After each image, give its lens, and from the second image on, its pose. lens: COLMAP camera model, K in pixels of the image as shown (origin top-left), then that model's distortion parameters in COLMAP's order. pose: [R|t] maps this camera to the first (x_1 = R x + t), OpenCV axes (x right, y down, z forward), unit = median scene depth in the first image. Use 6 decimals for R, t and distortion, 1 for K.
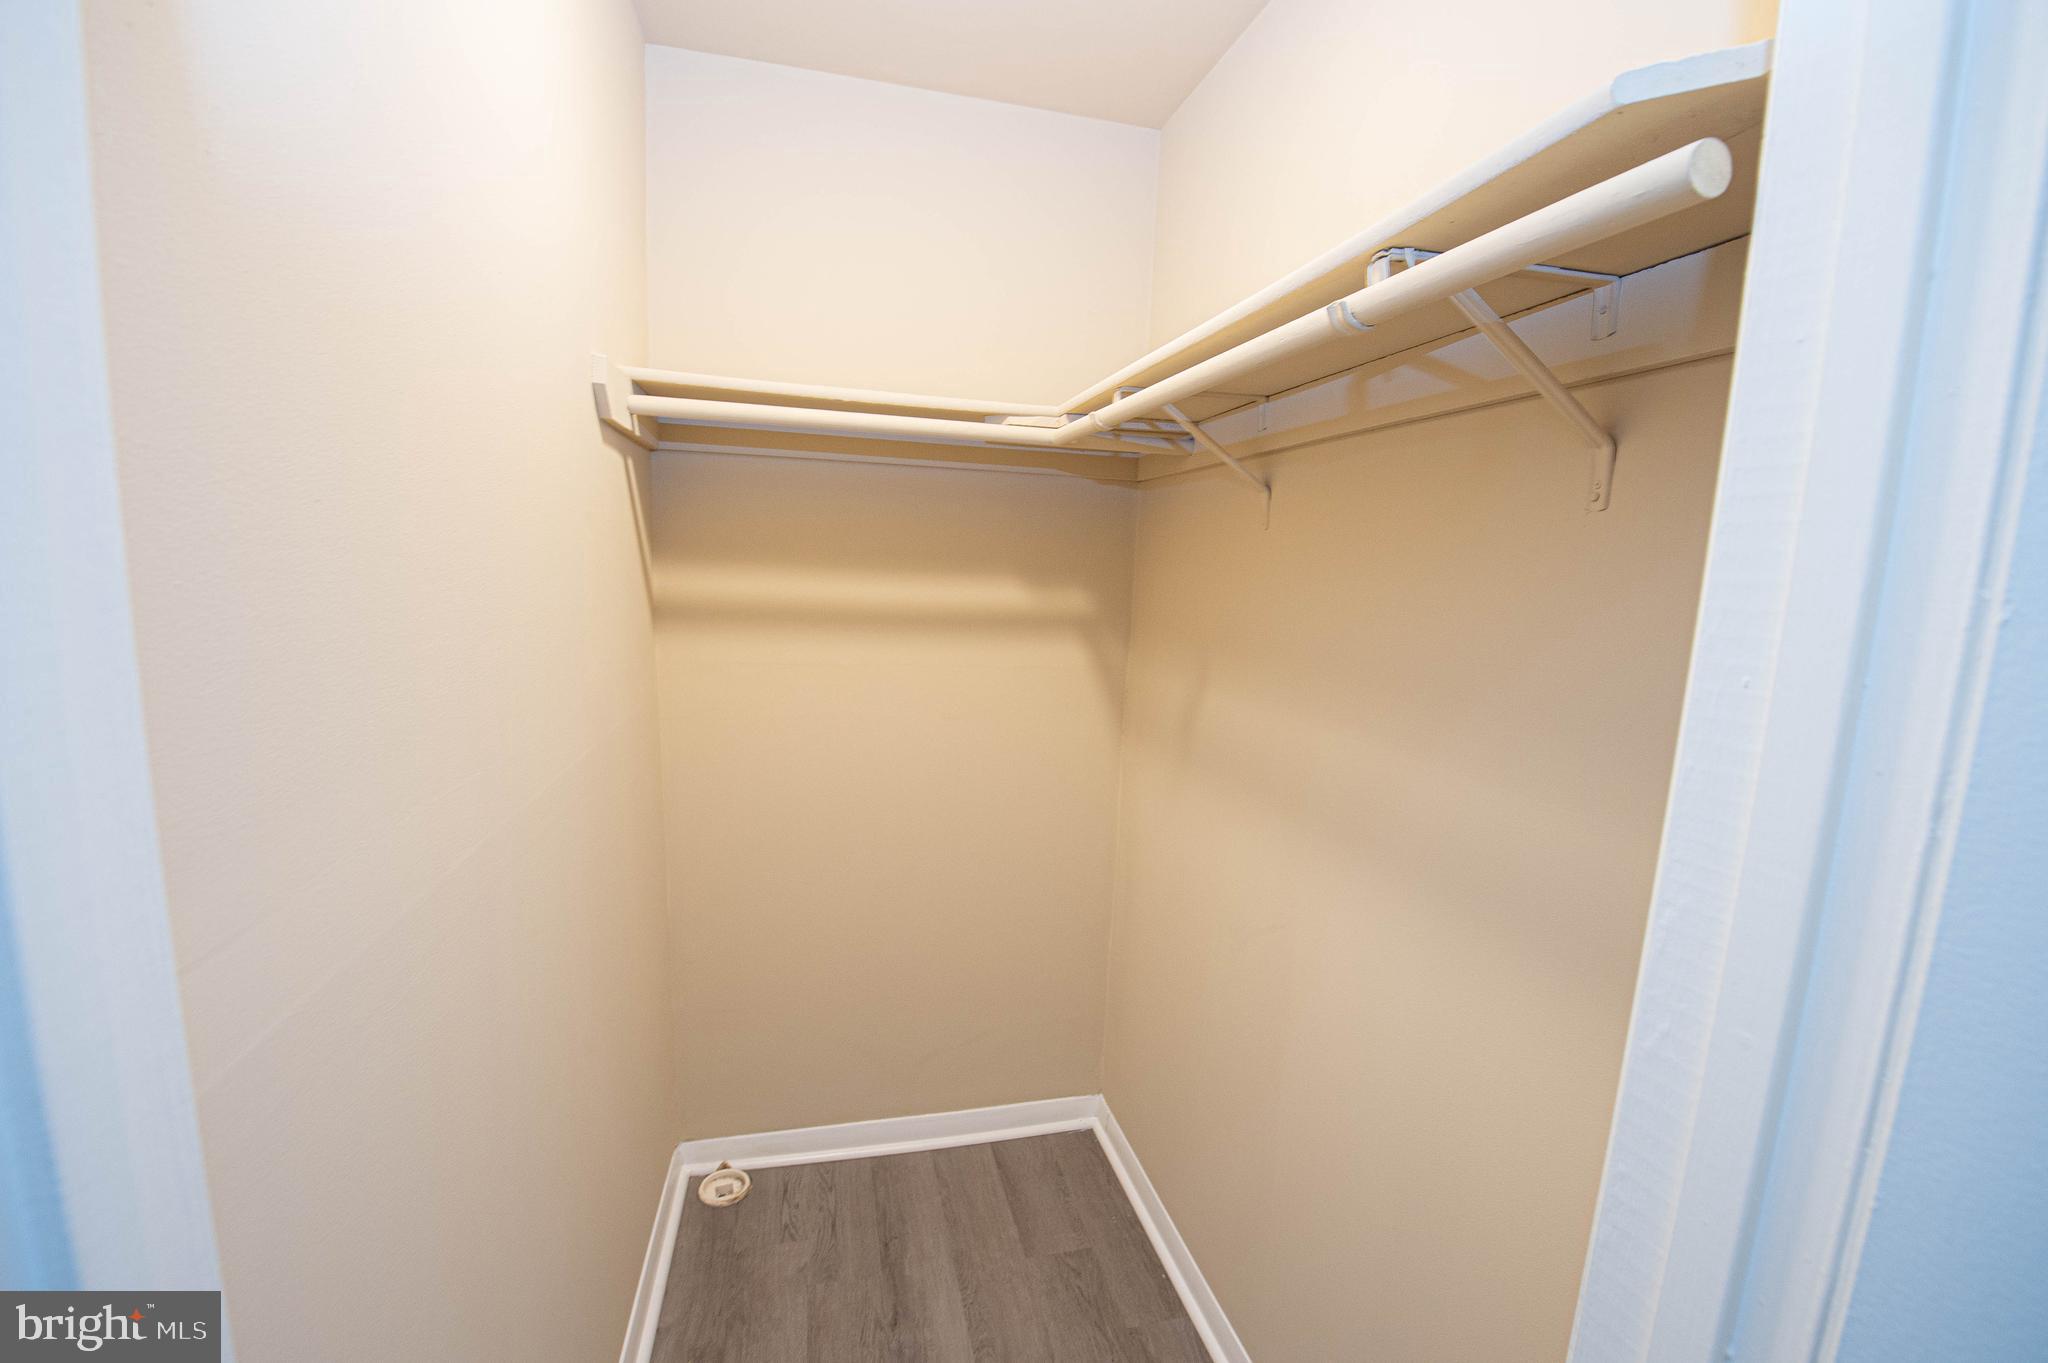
lens RADIAL K [[847.6, 0, 1021.9], [0, 847.6, 678.1], [0, 0, 1]] dist [-0.016041, -0.000380]
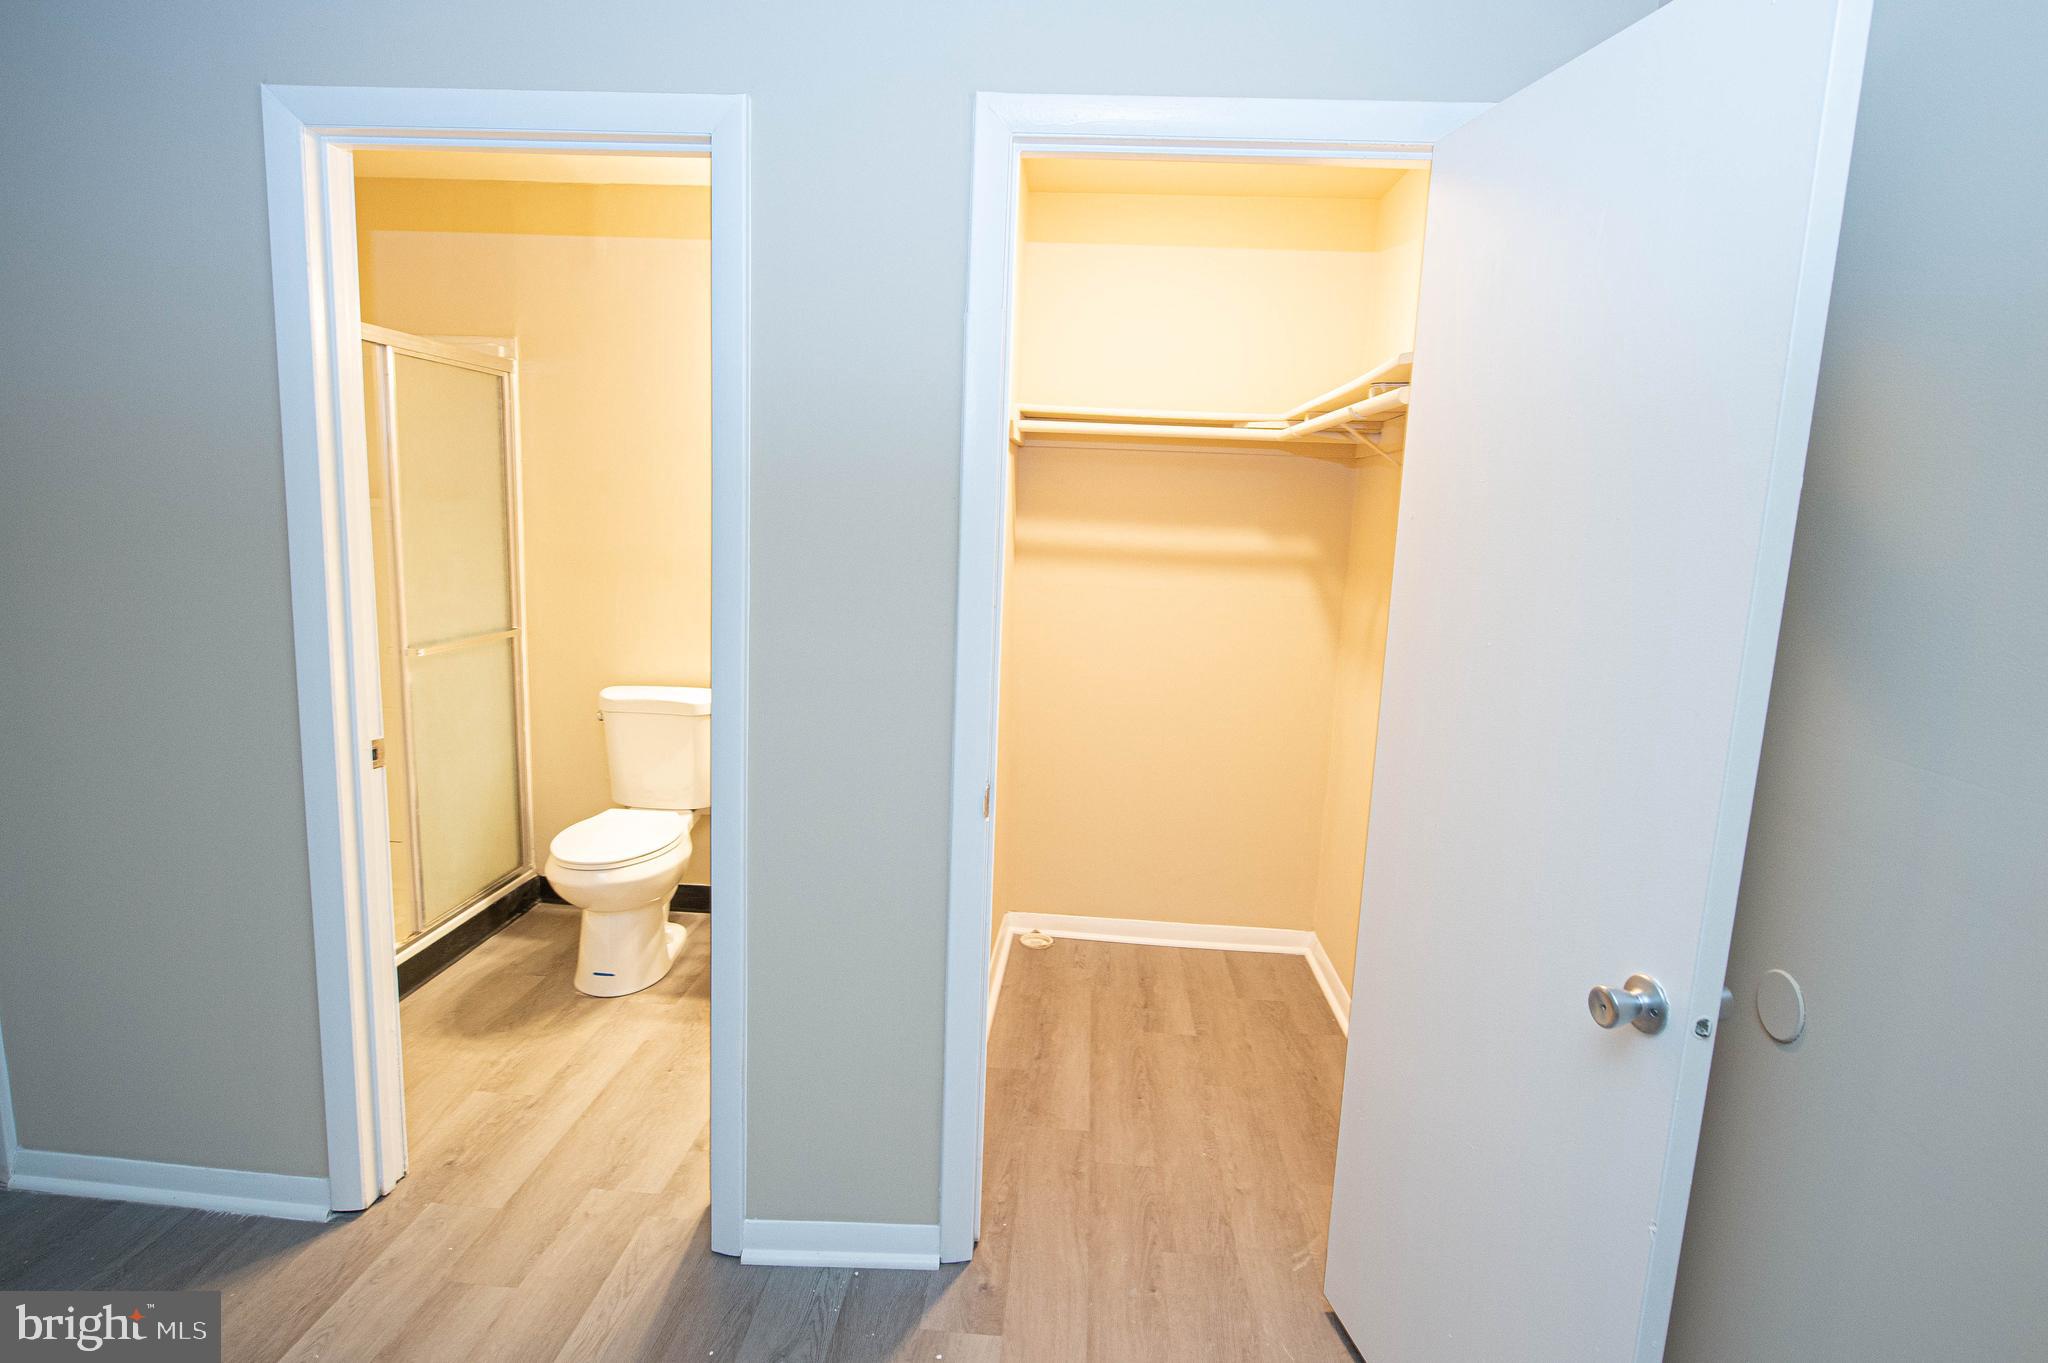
lens RADIAL K [[1094.8, 0, 1012.3], [0, 1094.8, 679.3], [0, 0, 1]] dist [0.015938, -0.000075]
pose [[0.949984, 0.049525, -0.308348, 0.185083], [-0.045742, 0.998763, 0.019490, 0.116046], [0.308932, -0.004411, 0.951074, -0.883353]]
